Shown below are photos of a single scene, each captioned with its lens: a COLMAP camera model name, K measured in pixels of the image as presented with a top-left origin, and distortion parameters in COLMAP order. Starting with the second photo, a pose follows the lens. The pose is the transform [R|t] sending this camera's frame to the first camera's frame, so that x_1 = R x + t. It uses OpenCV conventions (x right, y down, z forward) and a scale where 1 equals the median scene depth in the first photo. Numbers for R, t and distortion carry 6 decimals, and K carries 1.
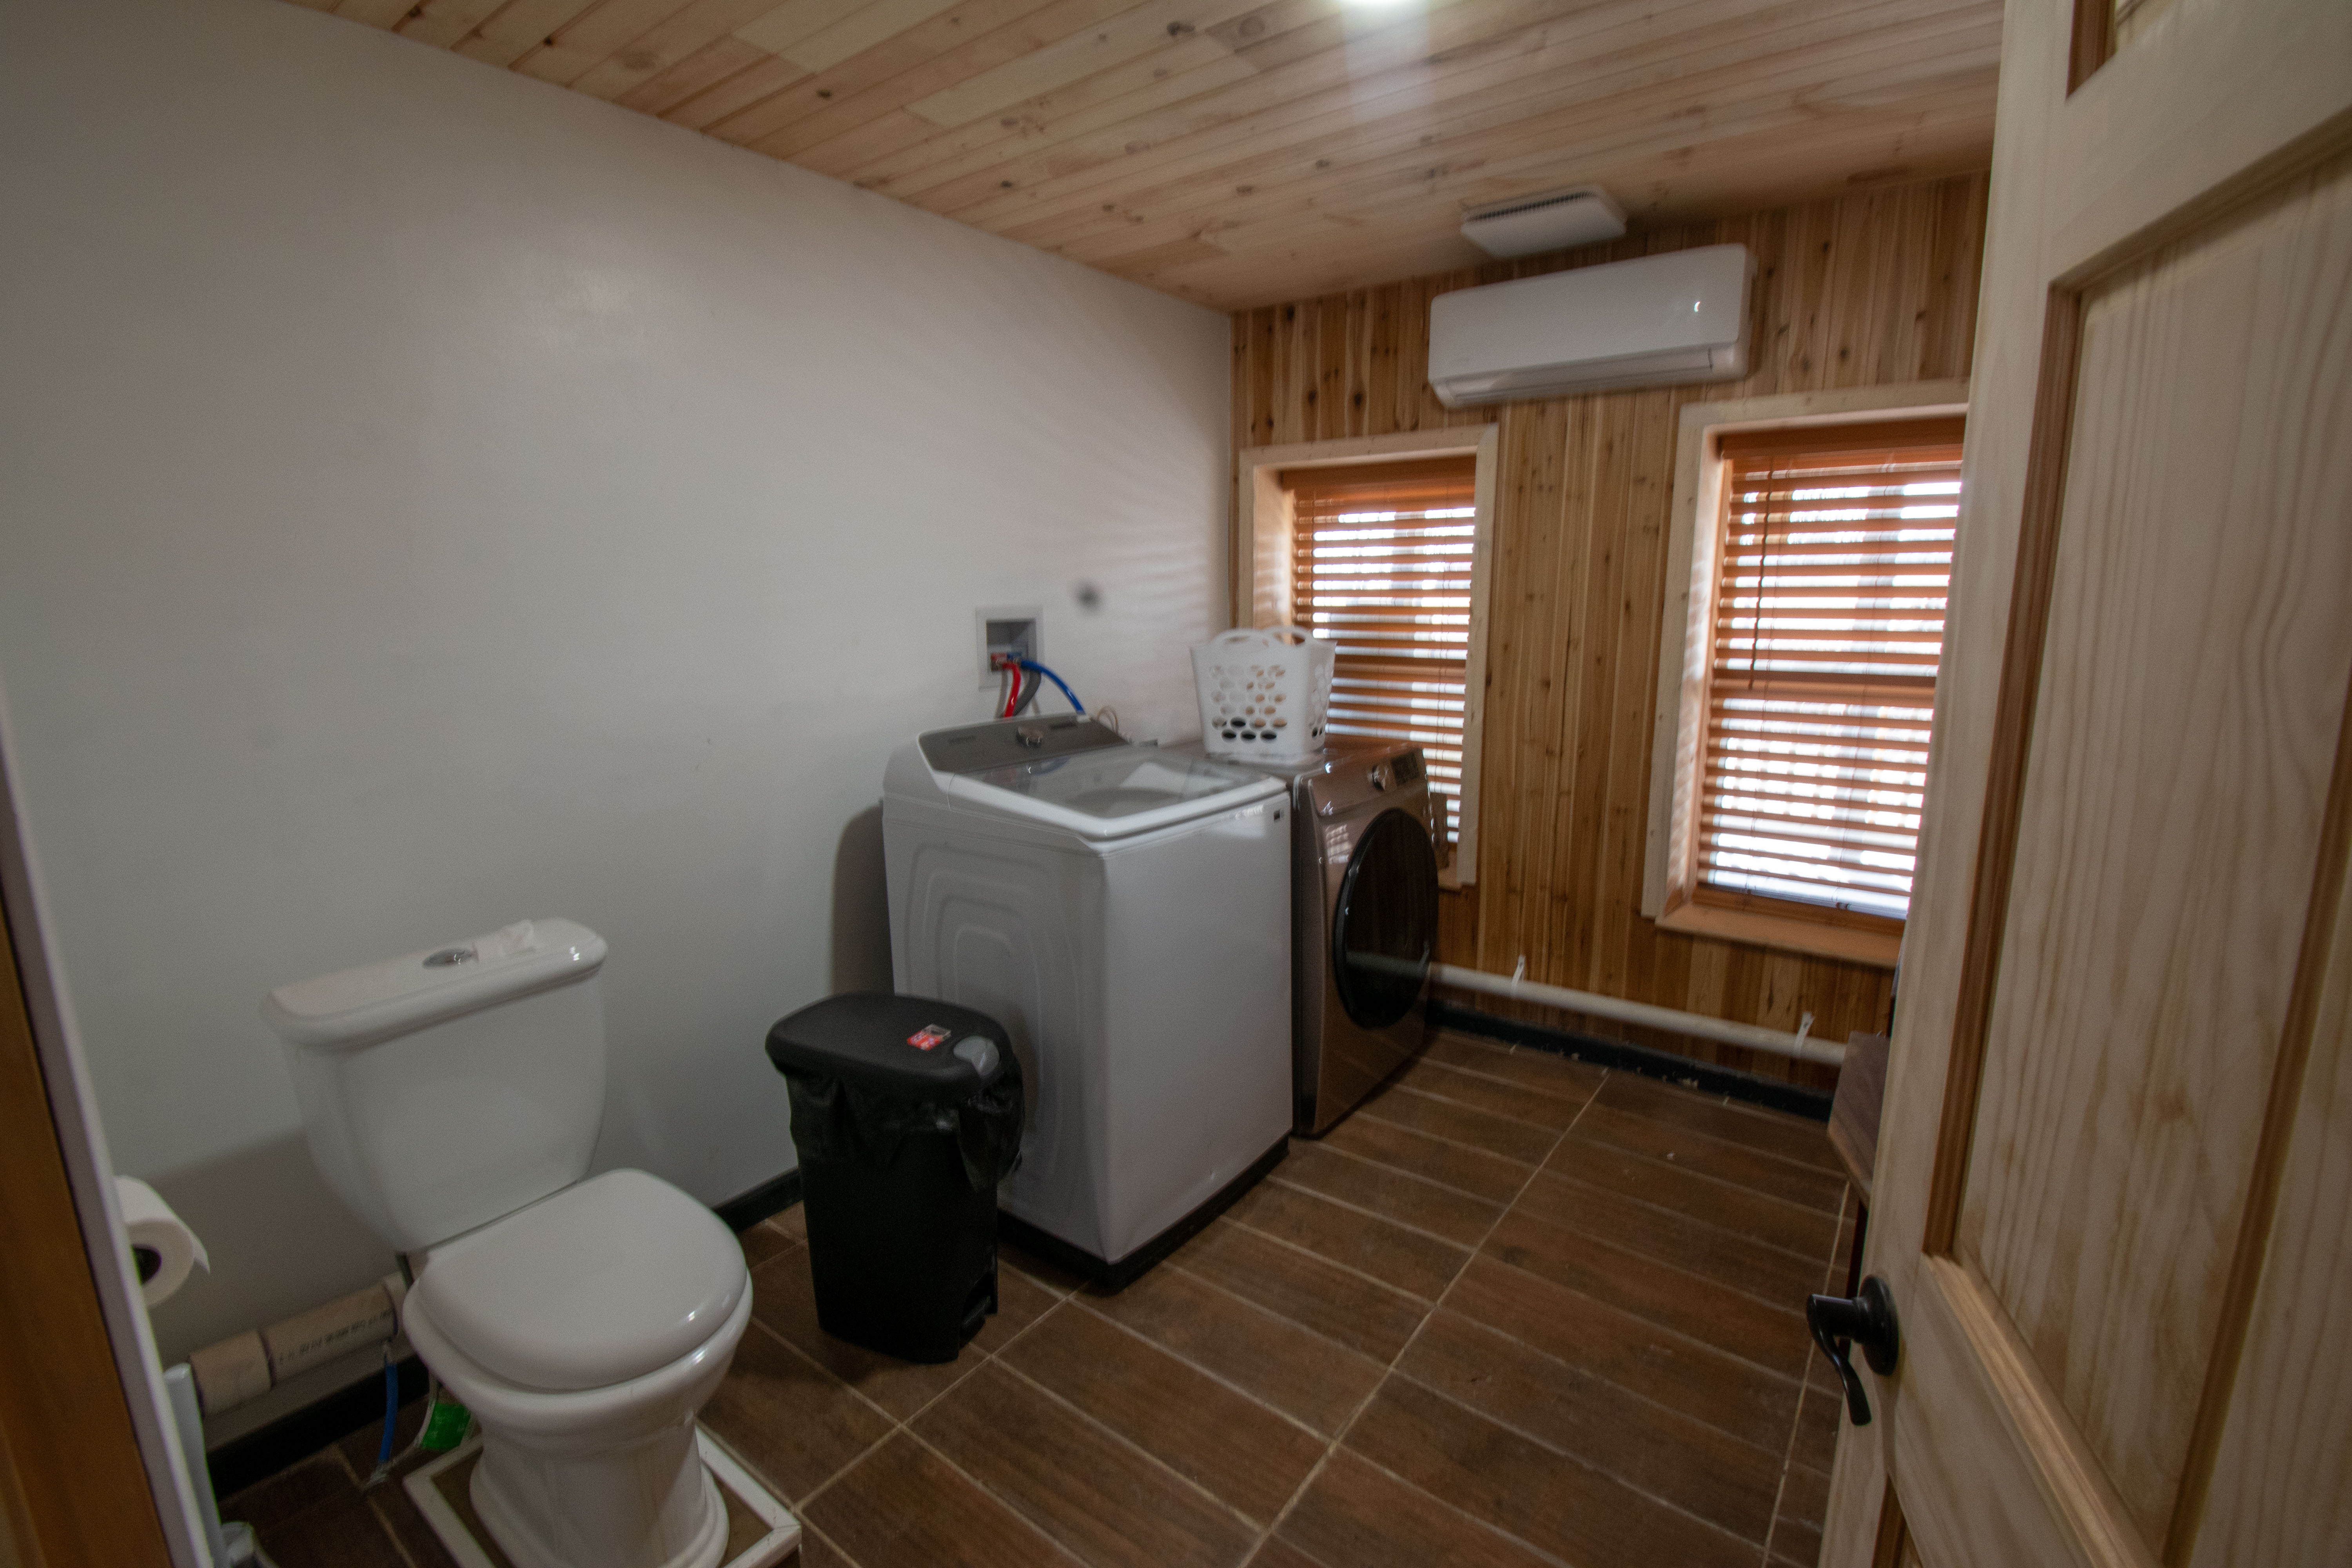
lens RADIAL K [[1035.9, 0, 1175.0], [0, 1035.9, 779.4], [0, 0, 1]] dist [0.021828, -0.022941]
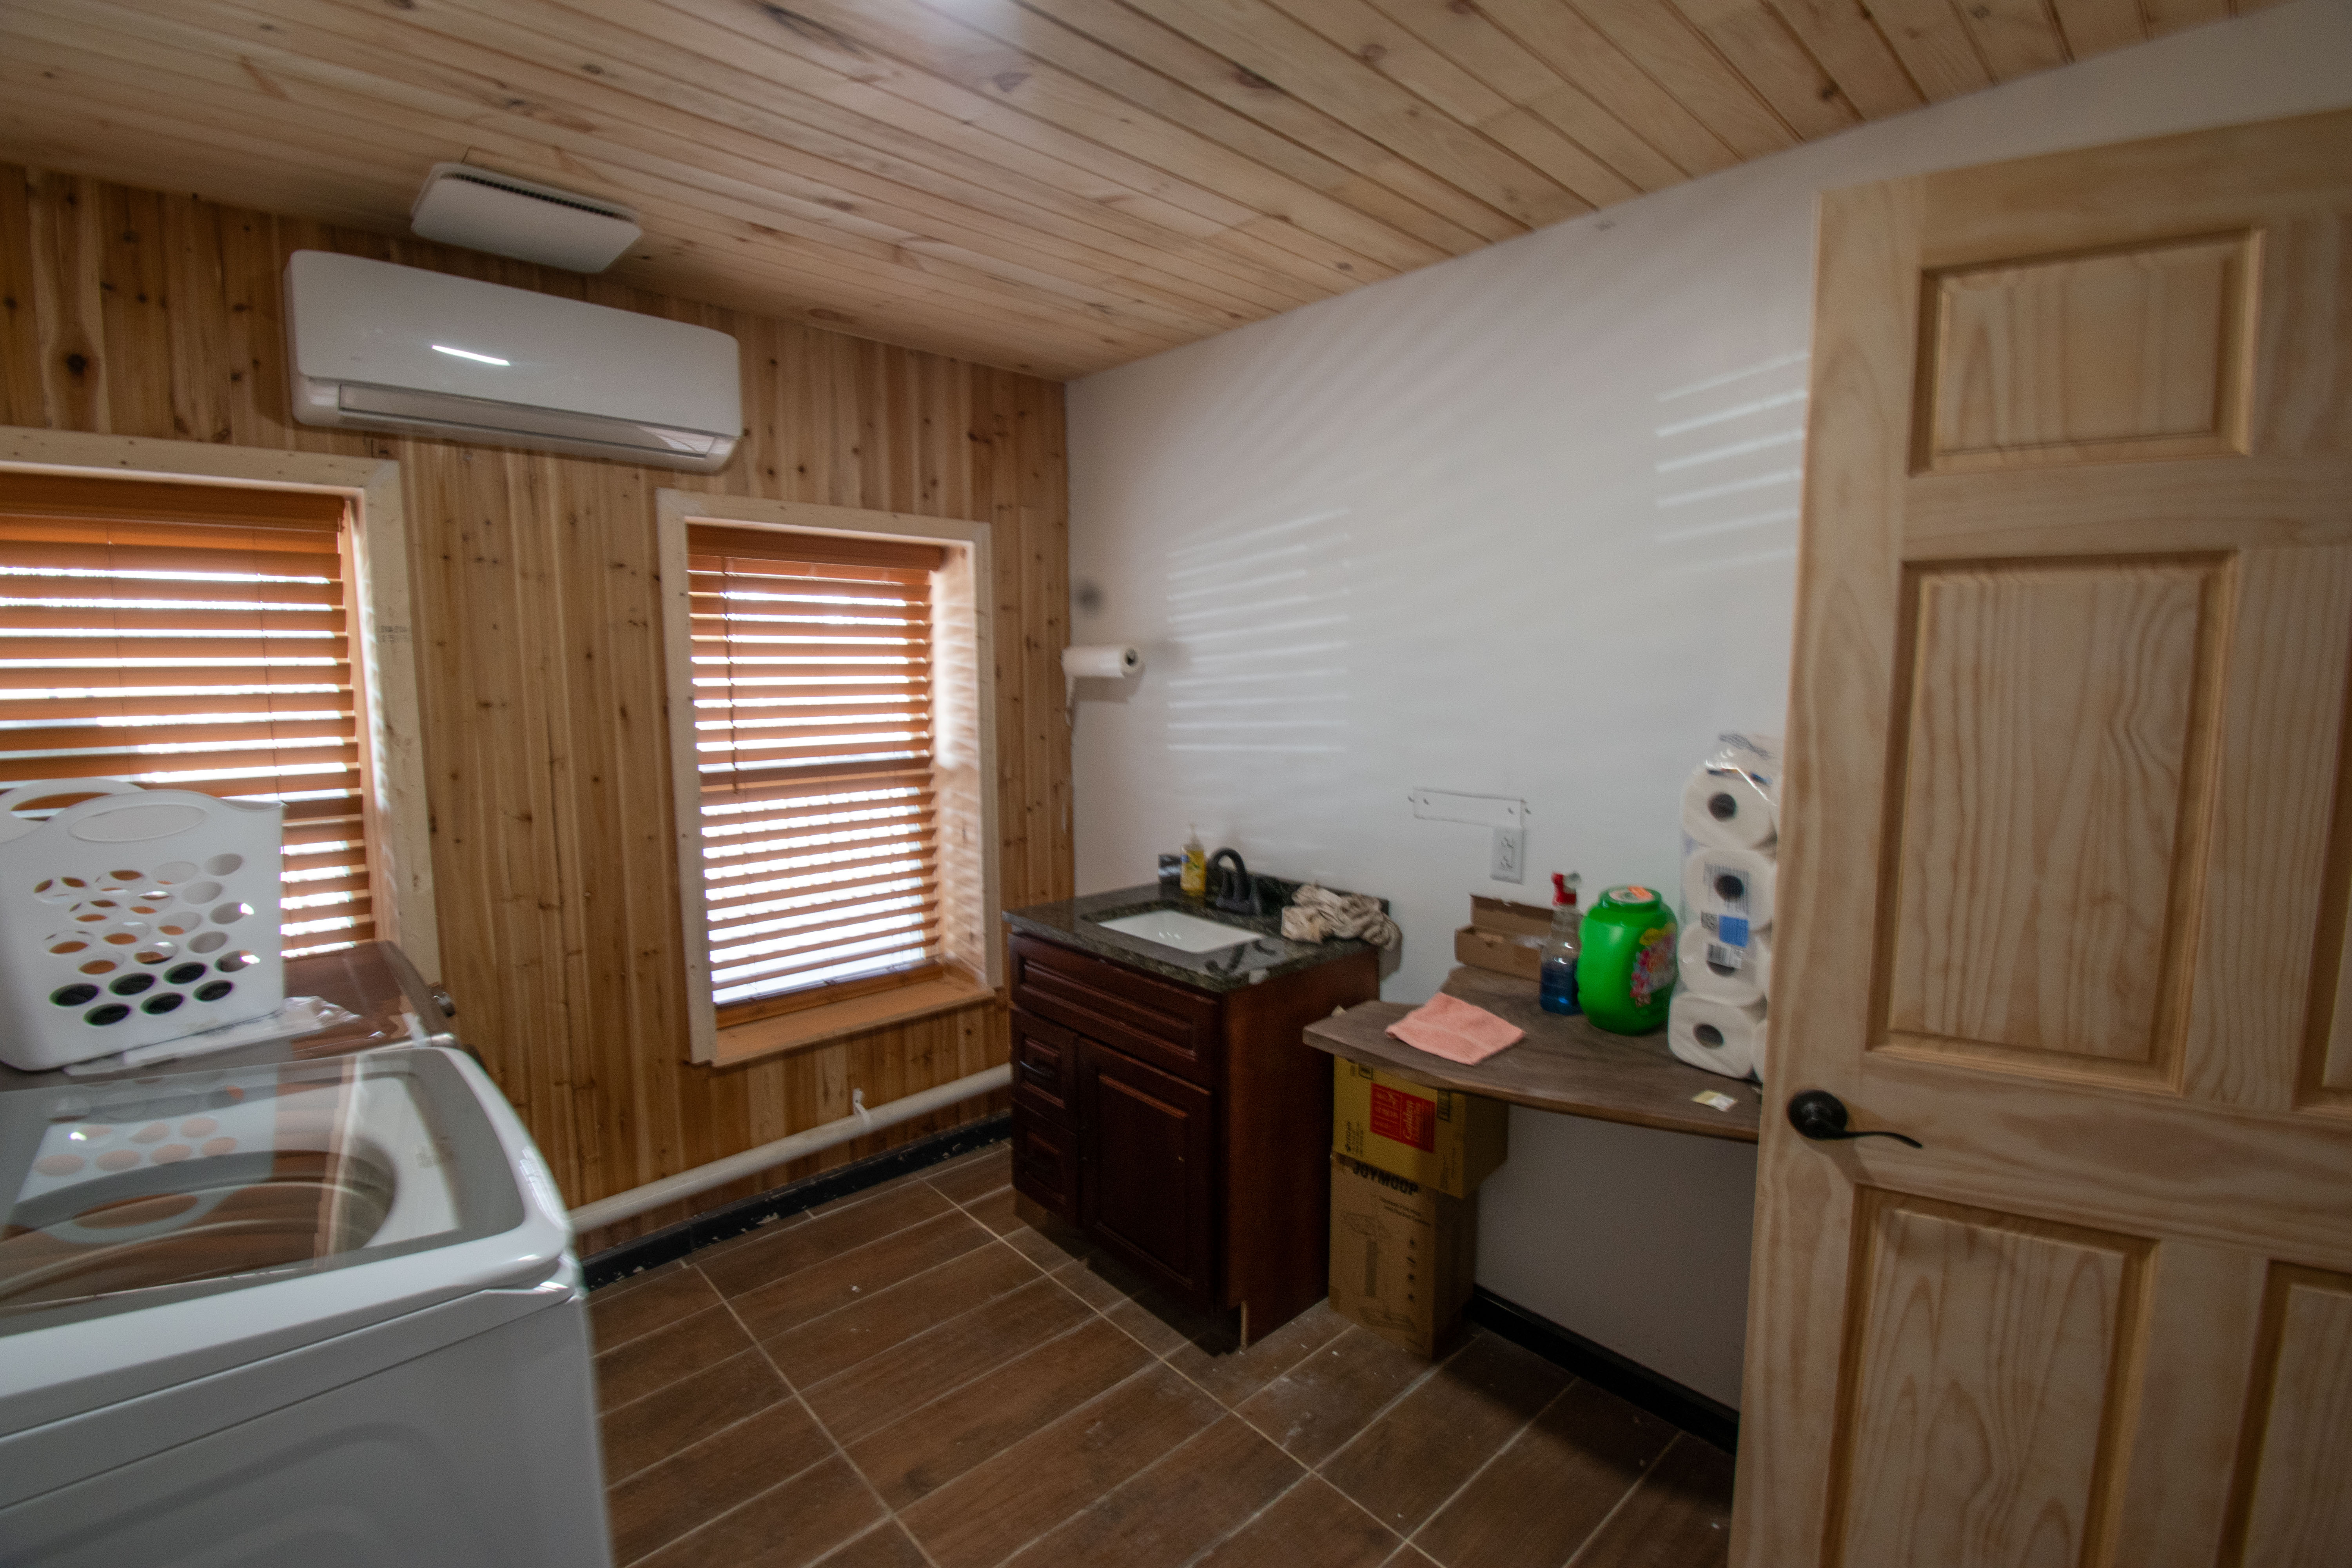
lens RADIAL K [[1035.9, 0, 1175.0], [0, 1035.9, 779.4], [0, 0, 1]] dist [0.021828, -0.022941]
pose [[0.187665, -0.104954, 0.976610, -0.304615], [0.182704, 0.980653, 0.070281, -0.091642], [-0.965091, 0.165241, 0.203210, 0.410284]]
